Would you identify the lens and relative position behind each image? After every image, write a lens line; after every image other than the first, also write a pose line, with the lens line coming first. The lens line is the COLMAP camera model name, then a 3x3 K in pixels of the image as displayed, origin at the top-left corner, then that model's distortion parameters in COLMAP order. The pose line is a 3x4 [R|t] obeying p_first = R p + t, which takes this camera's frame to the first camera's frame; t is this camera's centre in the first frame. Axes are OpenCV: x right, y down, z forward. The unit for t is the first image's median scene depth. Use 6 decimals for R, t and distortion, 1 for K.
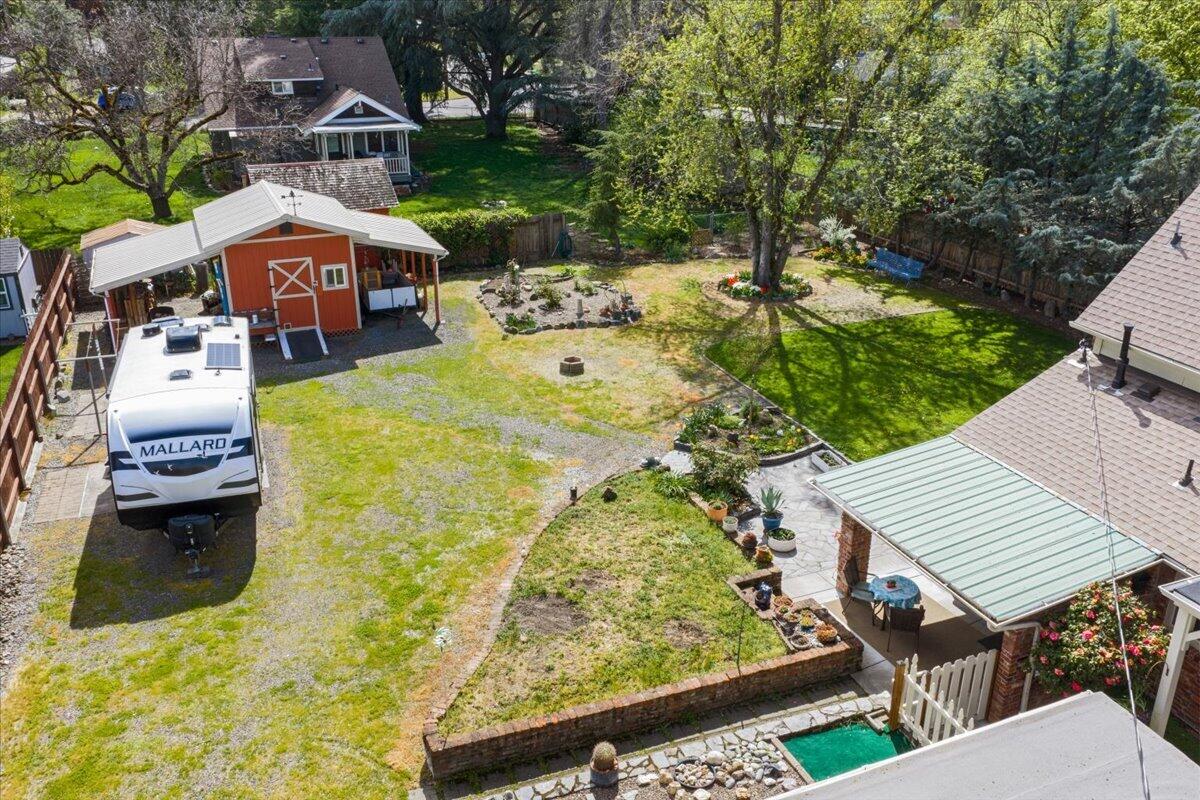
lens RADIAL K [[1005.3, 0, 600.0], [0, 1005.3, 400.0], [0, 0, 1]] dist [0.006741, -0.006236]
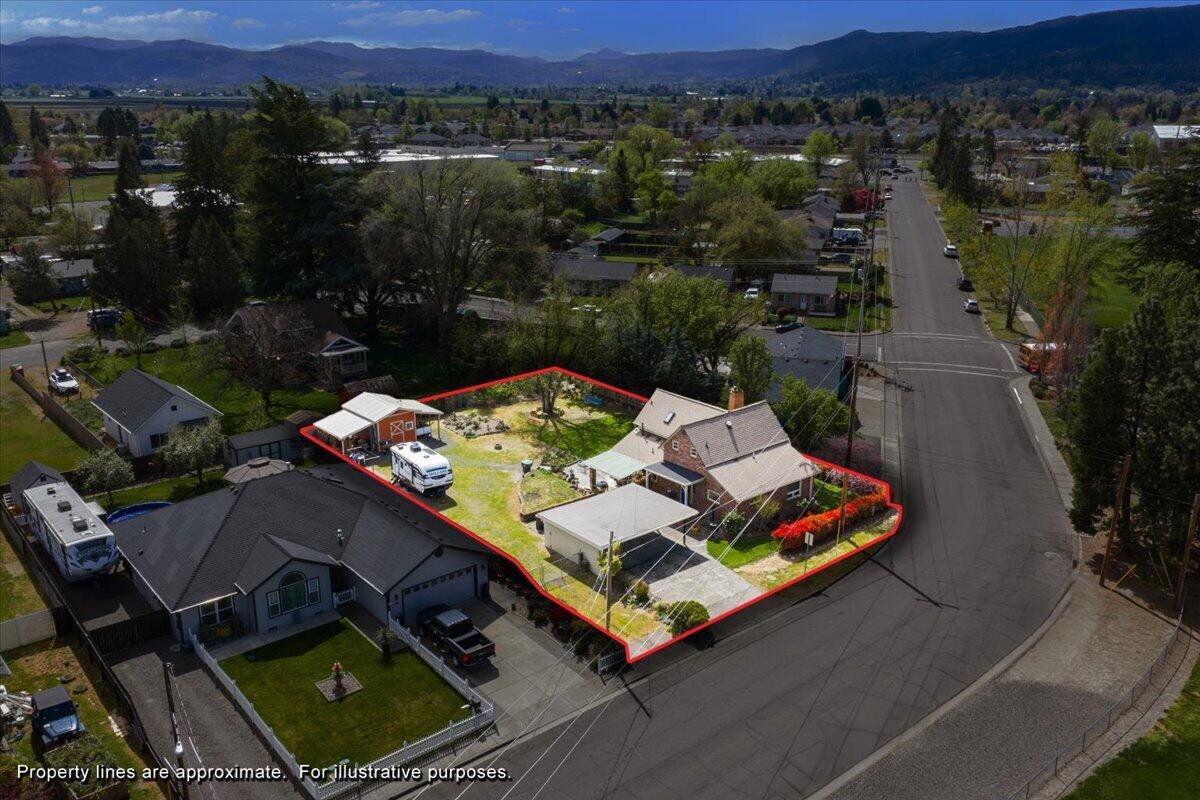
lens RADIAL K [[1005.3, 0, 600.0], [0, 1005.3, 400.0], [0, 0, 1]] dist [0.006741, -0.006236]
pose [[0.951476, -0.091771, 0.293720, -0.575882], [0.116755, 0.990785, -0.068652, 0.067415], [-0.284714, 0.099614, 0.953423, -1.901999]]
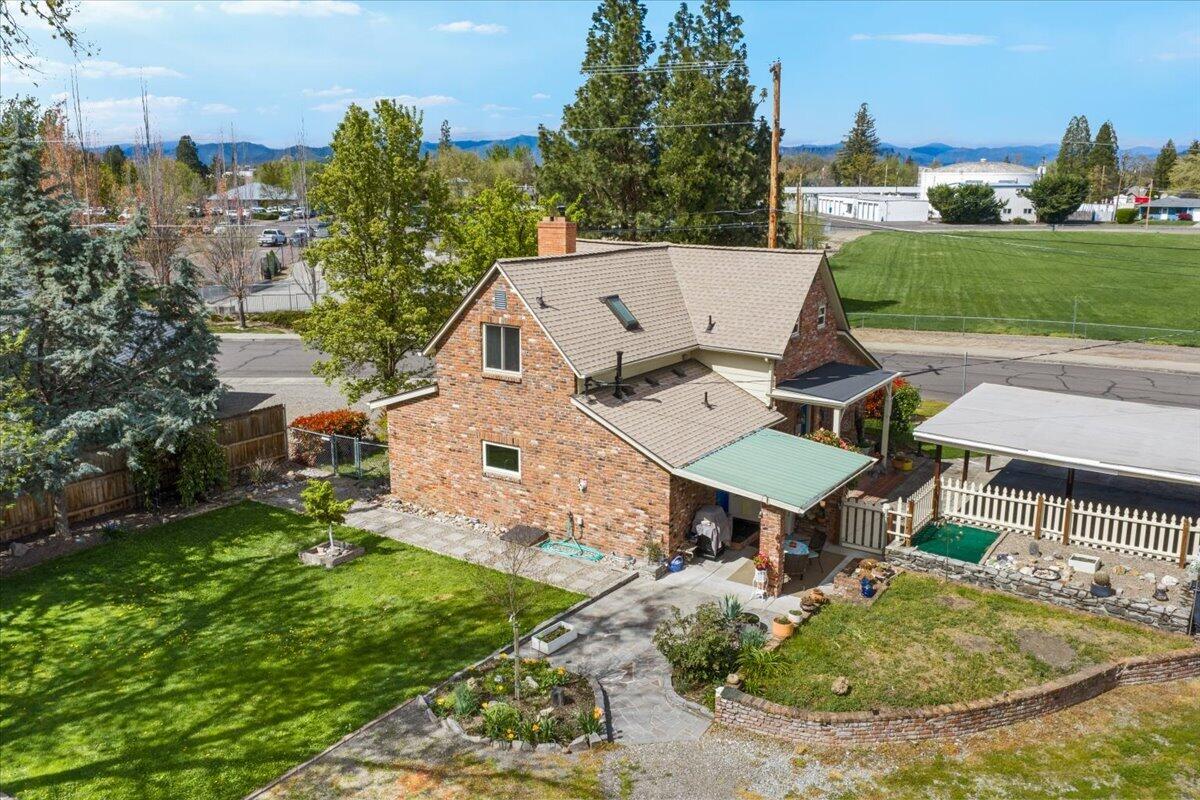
lens RADIAL K [[1005.3, 0, 600.0], [0, 1005.3, 400.0], [0, 0, 1]] dist [0.006741, -0.006236]
pose [[-0.565167, -0.187152, 0.803468, -0.323107], [0.307116, 0.856195, 0.415463, -0.331364], [-0.765680, 0.481564, -0.426416, 0.903531]]
